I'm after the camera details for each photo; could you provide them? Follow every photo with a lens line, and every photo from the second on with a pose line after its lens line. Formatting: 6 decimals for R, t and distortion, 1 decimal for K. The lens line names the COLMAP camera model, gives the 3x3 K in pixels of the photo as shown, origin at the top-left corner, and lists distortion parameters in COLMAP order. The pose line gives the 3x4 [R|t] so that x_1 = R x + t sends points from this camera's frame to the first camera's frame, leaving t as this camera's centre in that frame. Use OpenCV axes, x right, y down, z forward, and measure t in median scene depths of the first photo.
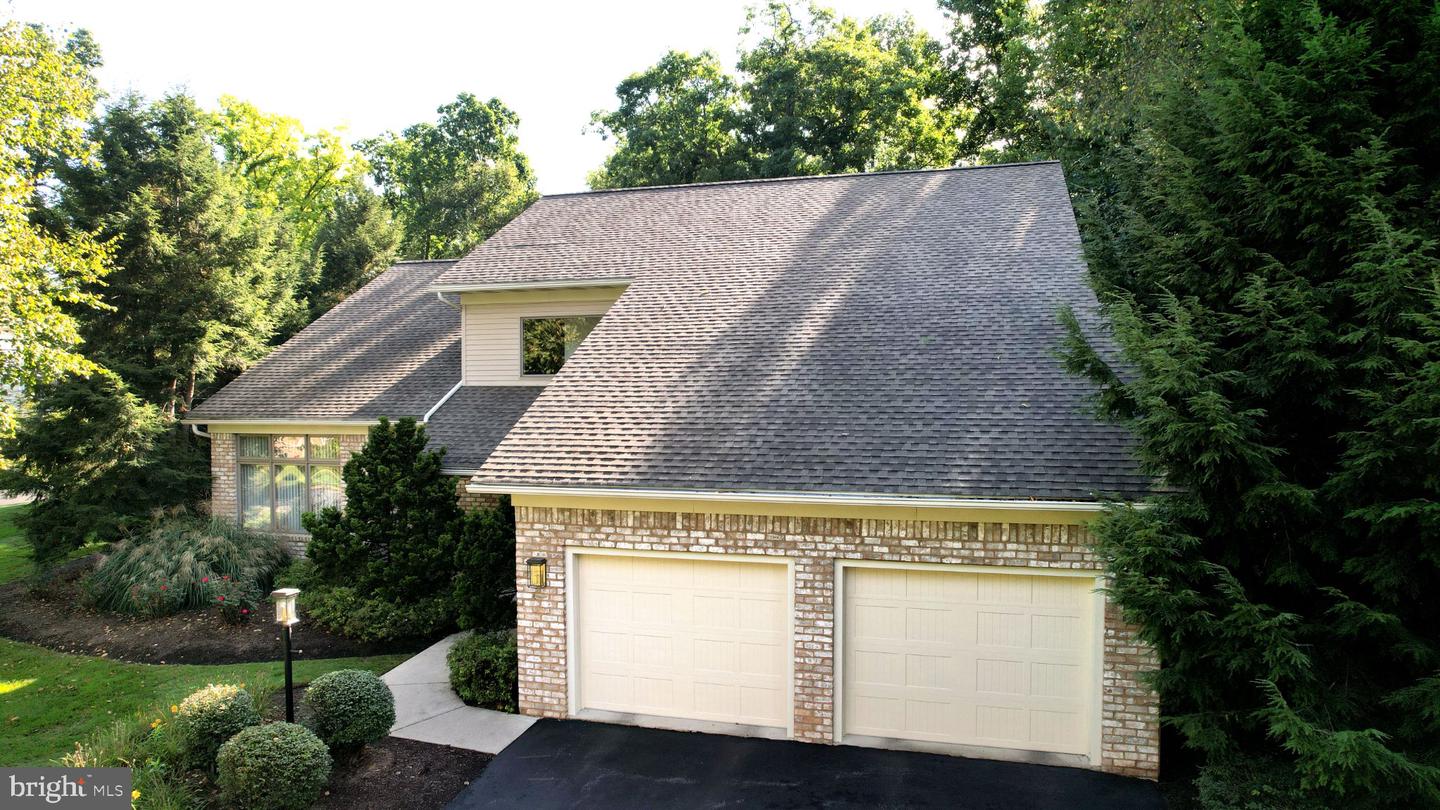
lens RADIAL K [[884.8, 0, 721.3], [0, 884.8, 342.6], [0, 0, 1]] dist [-0.031844, 0.001285]
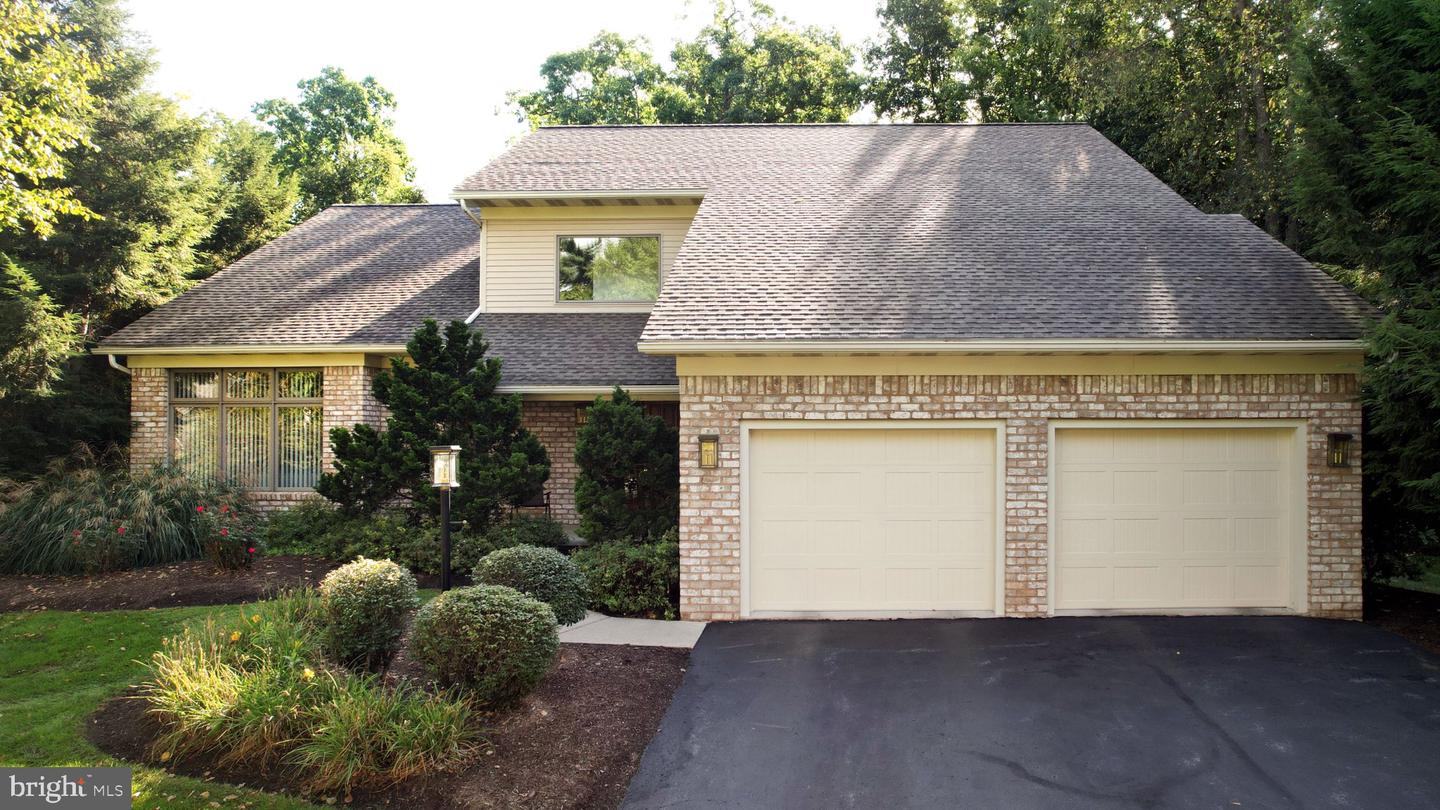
lens RADIAL K [[929.0, 0, 720.0], [0, 929.0, 405.0], [0, 0, 1]] dist [-0.060997, 0.051081]
pose [[0.968144, 0.023695, 0.249271, -0.451067], [-0.013537, 0.999009, -0.042389, 0.269102], [-0.250029, 0.037664, 0.967506, 0.120447]]
